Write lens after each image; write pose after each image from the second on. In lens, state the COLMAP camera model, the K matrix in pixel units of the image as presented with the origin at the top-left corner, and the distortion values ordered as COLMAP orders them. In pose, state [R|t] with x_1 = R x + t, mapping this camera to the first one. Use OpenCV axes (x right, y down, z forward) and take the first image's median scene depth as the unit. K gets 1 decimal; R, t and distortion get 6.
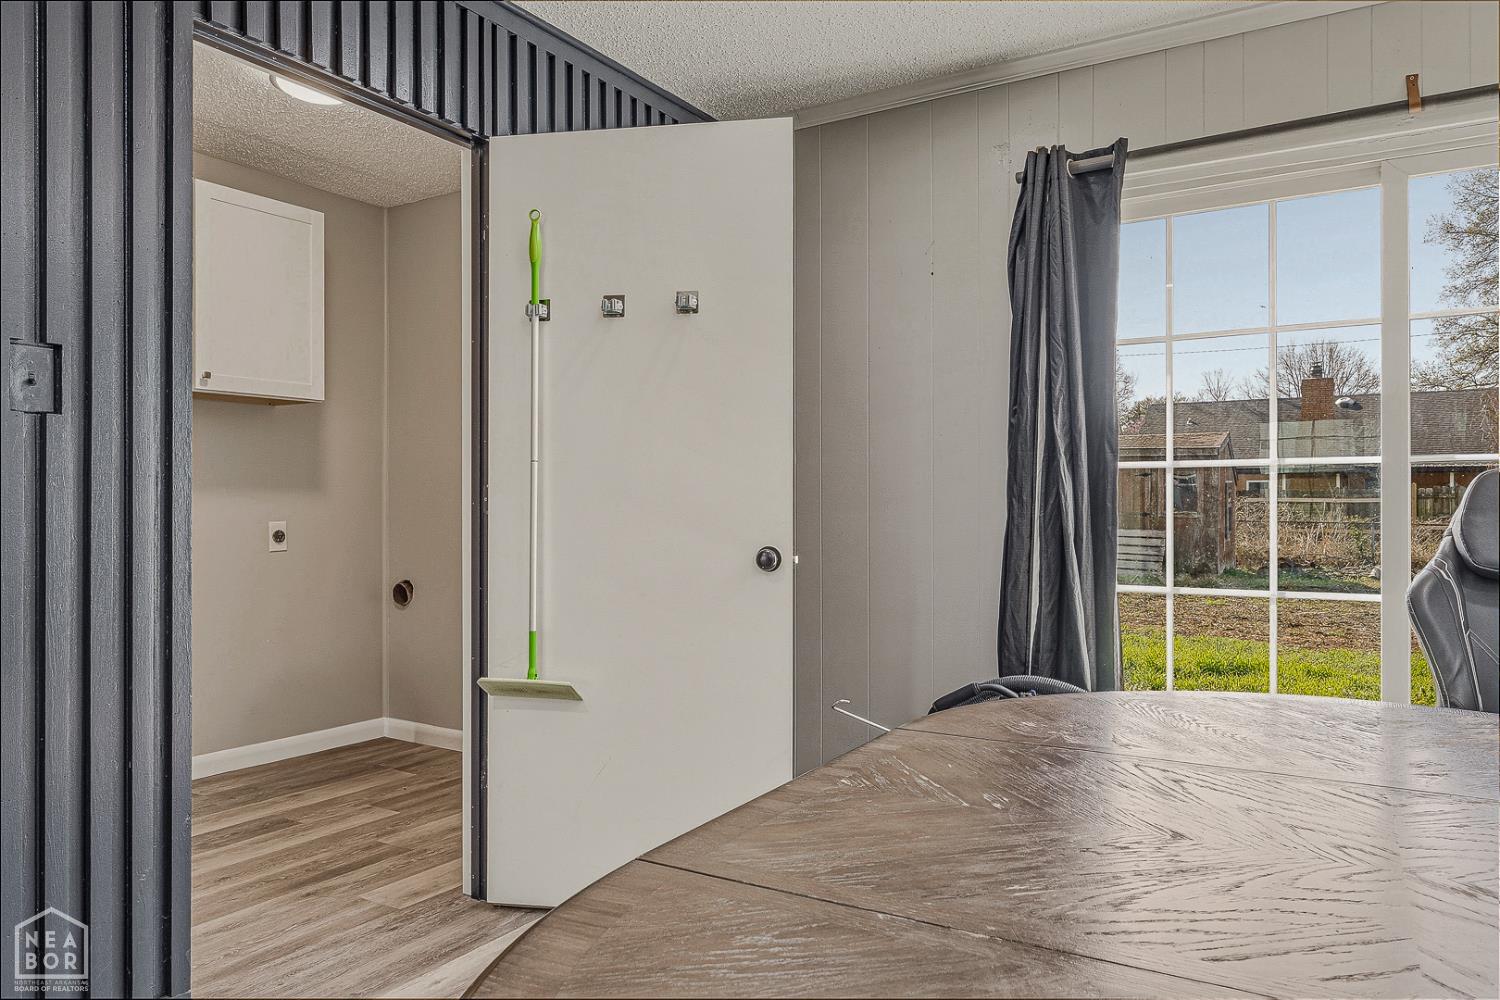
lens RADIAL K [[992.6, 0, 752.0], [0, 992.6, 506.3], [0, 0, 1]] dist [0.024558, 0.002330]
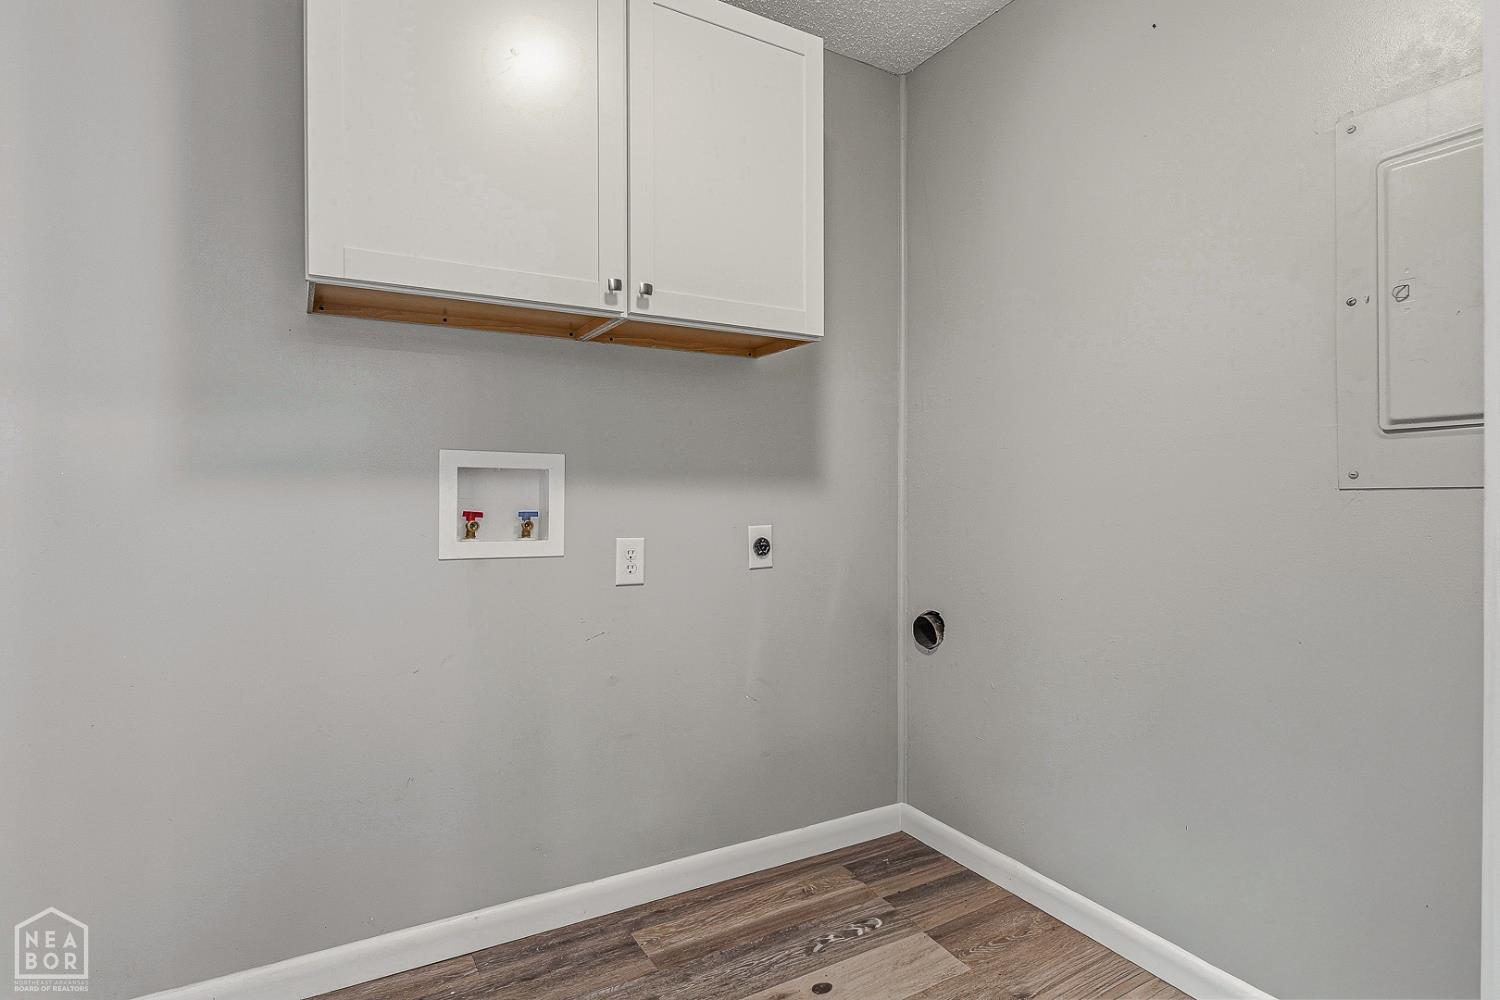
lens RADIAL K [[777.9, 0, 752.1], [0, 777.9, 493.0], [0, 0, 1]] dist [-0.002983, 0.000028]
pose [[0.883094, 0.003173, -0.469186, -0.174248], [-0.000819, 0.999986, 0.005221, -0.007056], [0.469196, -0.004227, 0.883084, 0.399249]]
